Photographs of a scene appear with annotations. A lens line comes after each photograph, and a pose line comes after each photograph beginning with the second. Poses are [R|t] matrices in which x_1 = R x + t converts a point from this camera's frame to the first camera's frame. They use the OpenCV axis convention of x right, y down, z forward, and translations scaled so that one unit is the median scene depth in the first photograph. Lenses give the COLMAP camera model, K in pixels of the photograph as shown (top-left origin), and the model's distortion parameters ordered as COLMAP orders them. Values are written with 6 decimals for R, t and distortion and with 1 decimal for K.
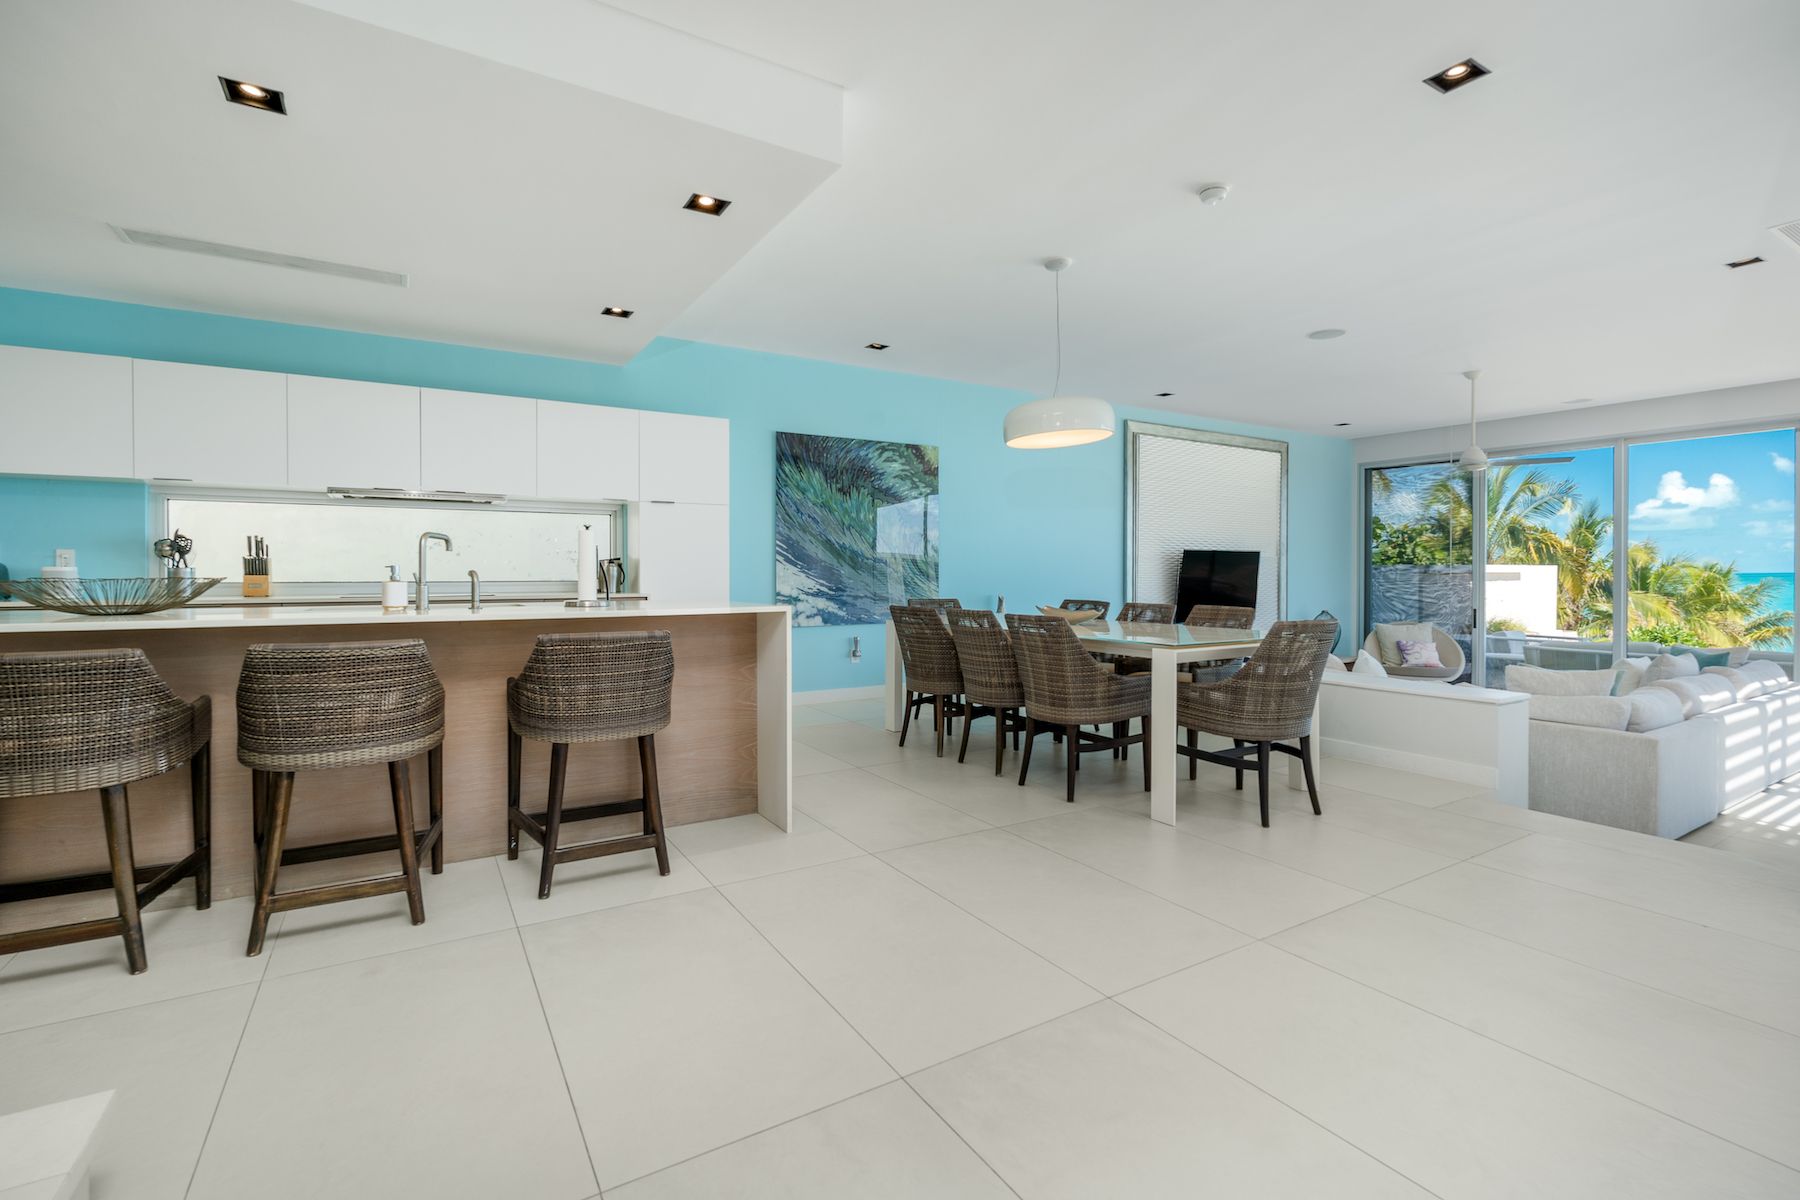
lens RADIAL K [[802.8, 0, 907.0], [0, 802.8, 580.1], [0, 0, 1]] dist [-0.002234, 0.000089]
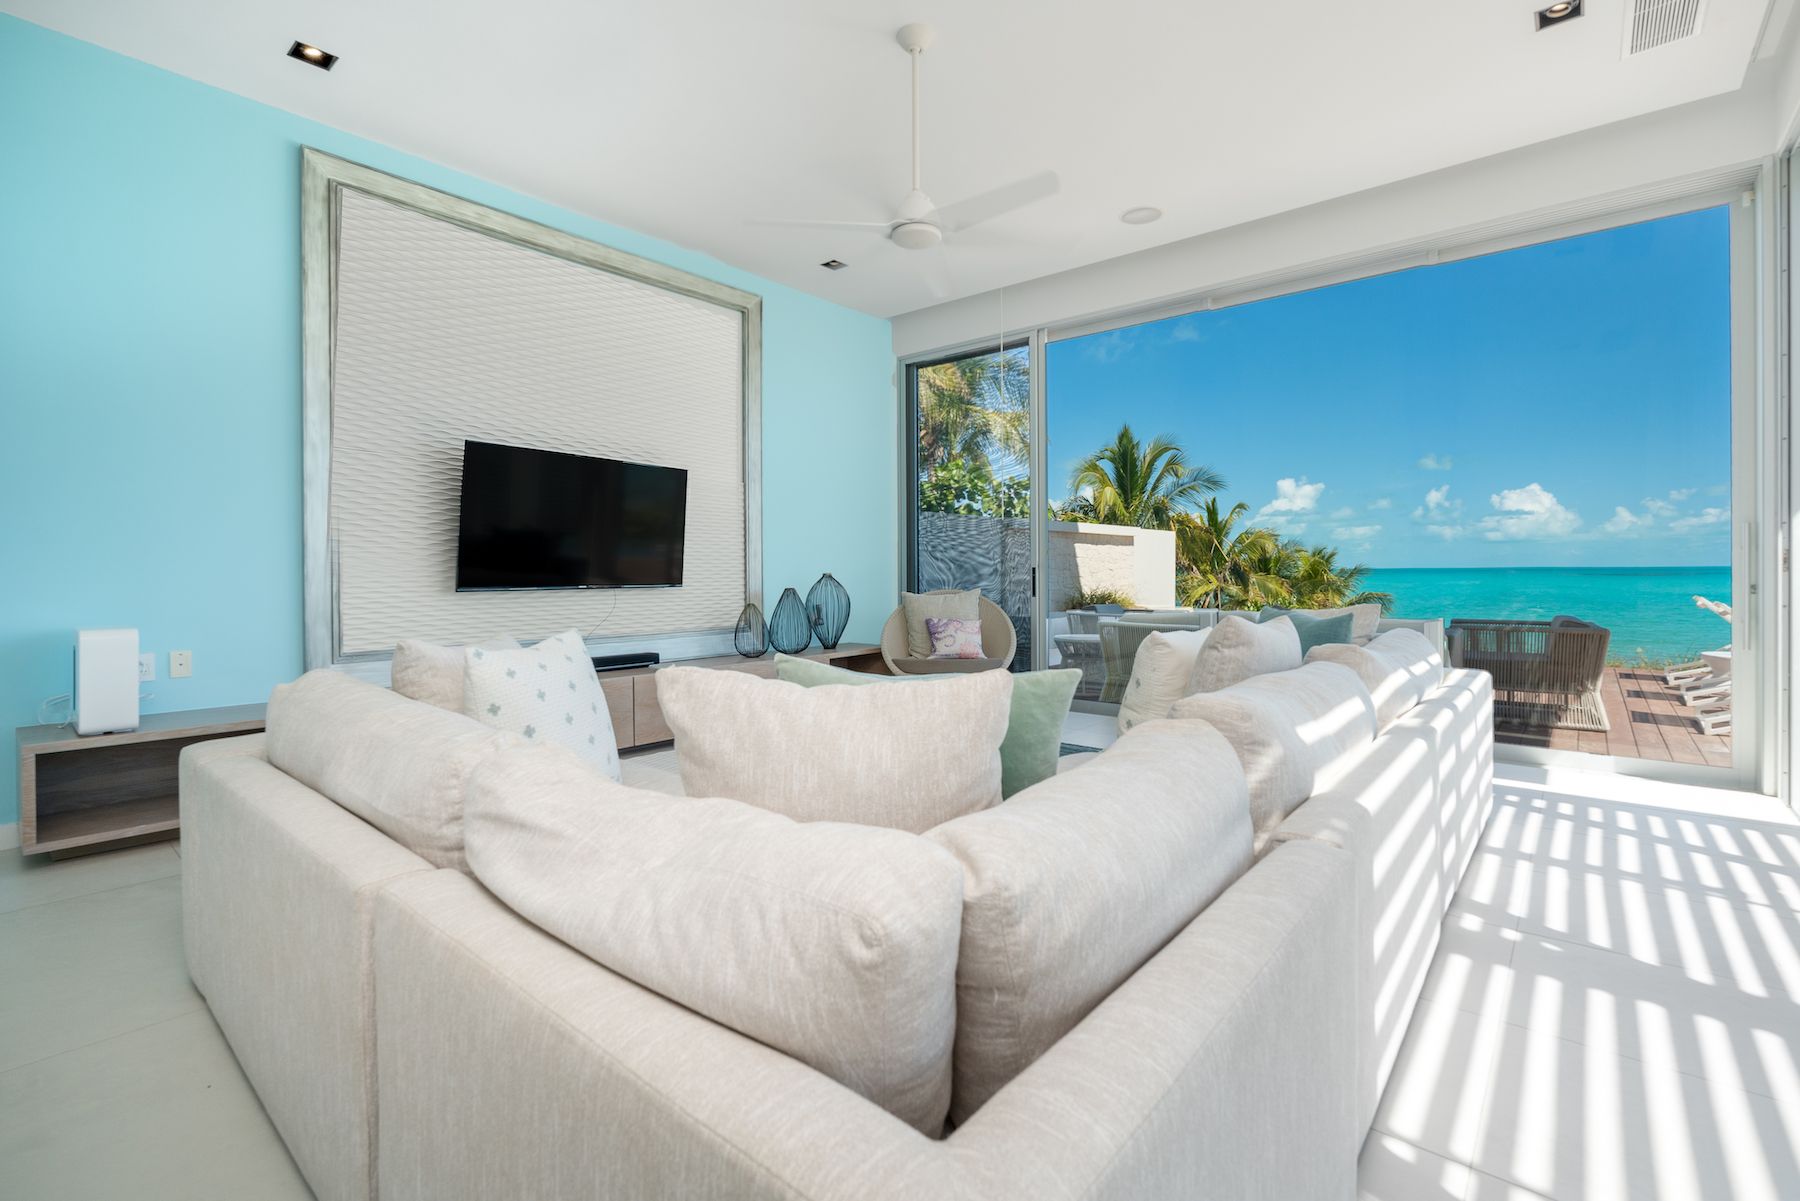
lens RADIAL K [[802.8, 0, 907.0], [0, 802.8, 580.6], [0, 0, 1]] dist [-0.002234, 0.000089]
pose [[0.950644, -0.008128, 0.310177, 0.560013], [0.007109, 0.999965, 0.004416, 0.059416], [-0.310202, -0.001993, 0.950669, 0.559712]]
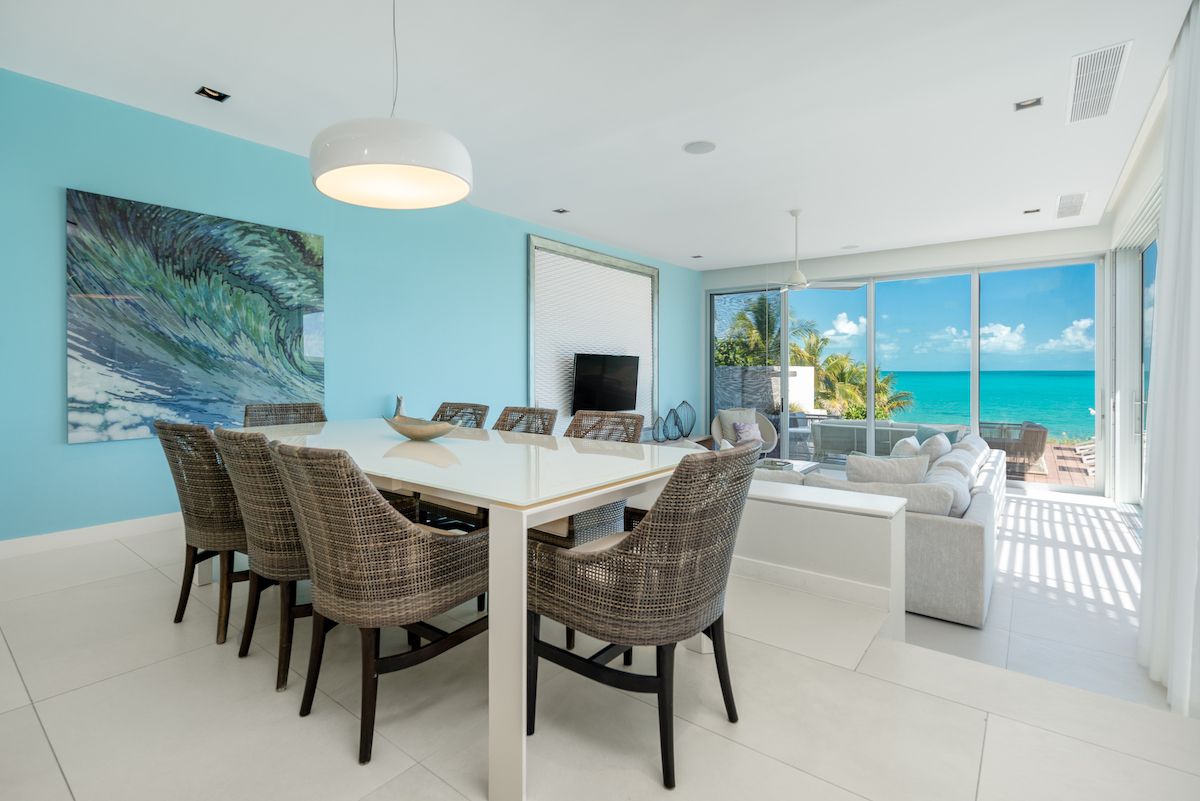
lens RADIAL K [[551.3, 0, 600.2], [0, 551.3, 373.5], [0, 0, 1]] dist [-0.010617, -0.000145]
pose [[0.938551, -0.001738, 0.345135, 0.125643], [0.003511, 0.999984, -0.004512, -0.003718], [-0.345122, 0.005446, 0.938542, 0.309291]]
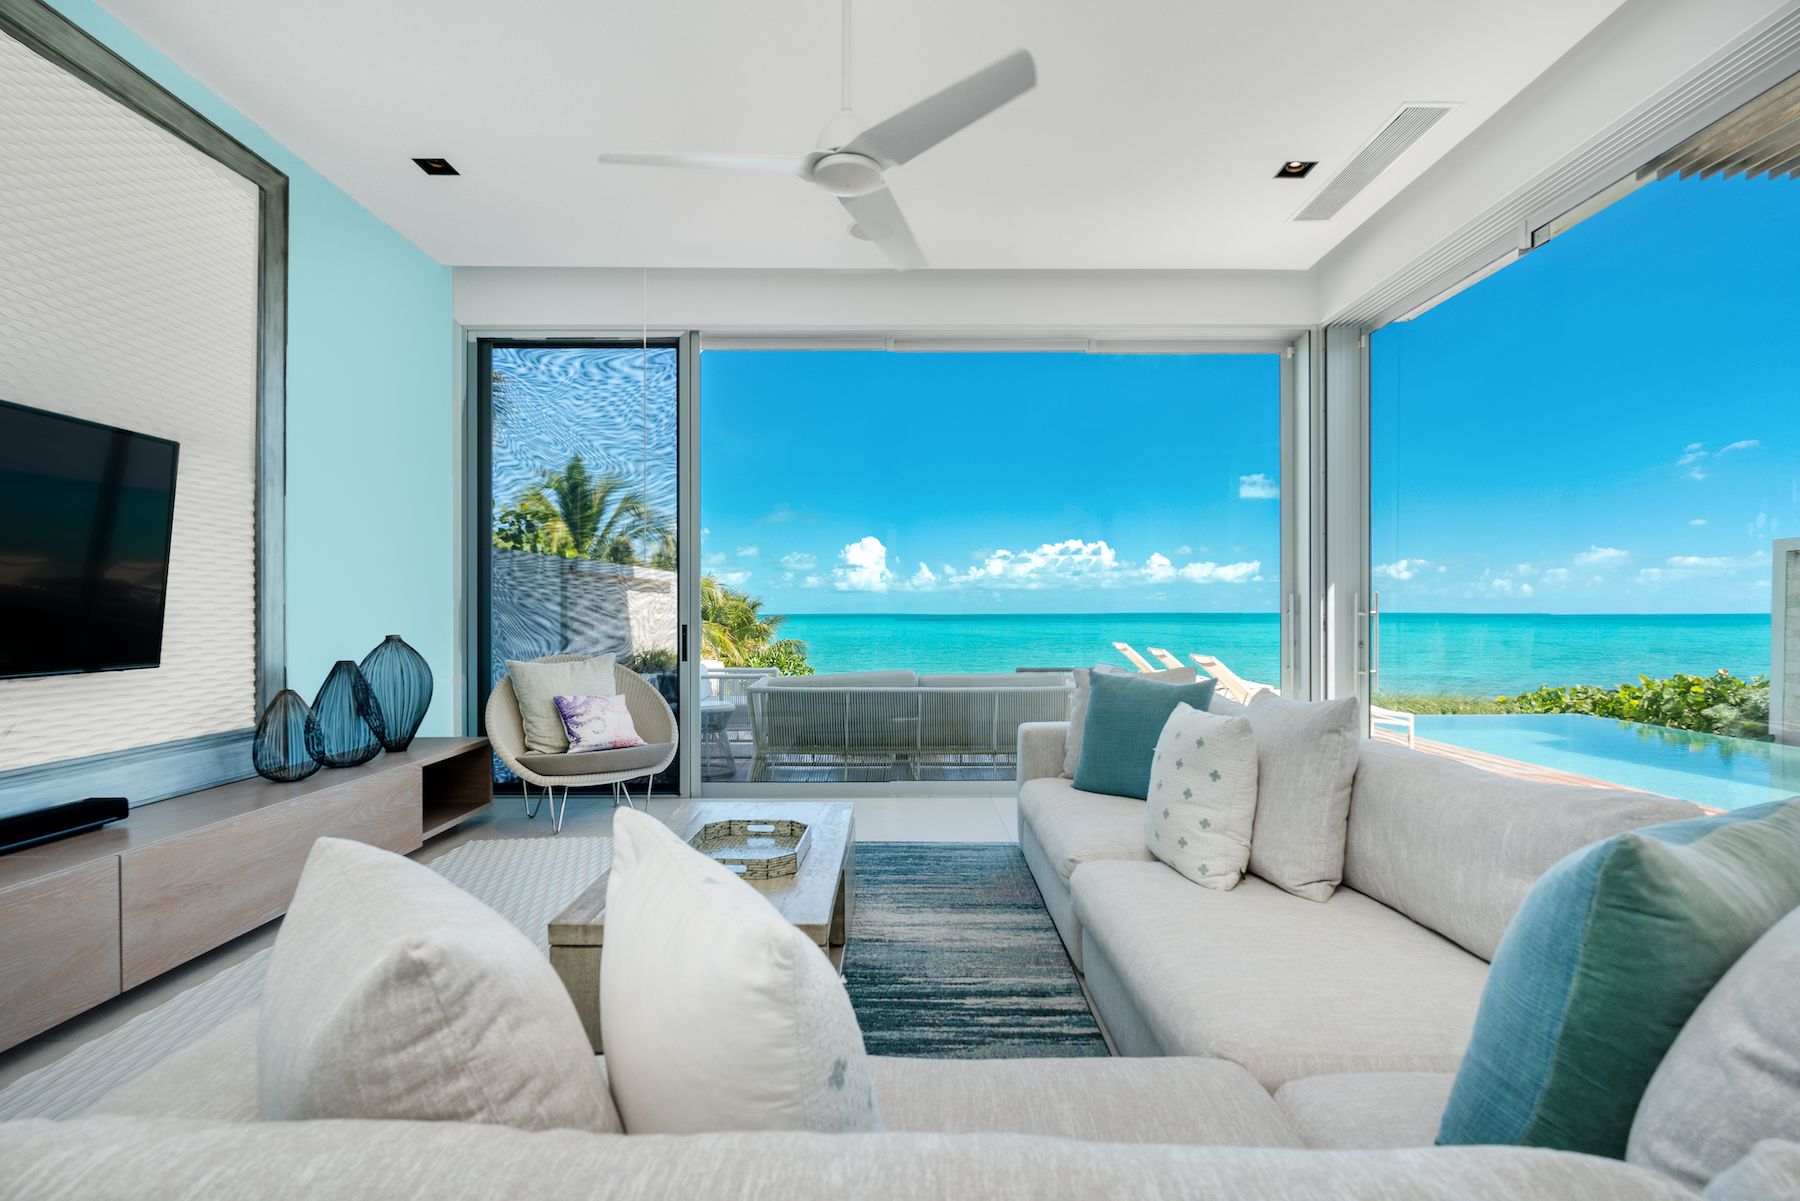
lens RADIAL K [[856.3, 0, 898.7], [0, 856.3, 617.3], [0, 0, 1]] dist [-0.005149, -0.000622]
pose [[0.525449, -0.004193, 0.850815, 0.416879], [0.007737, 0.999970, 0.000149, 0.044150], [-0.850790, 0.006505, 0.525466, 0.805926]]
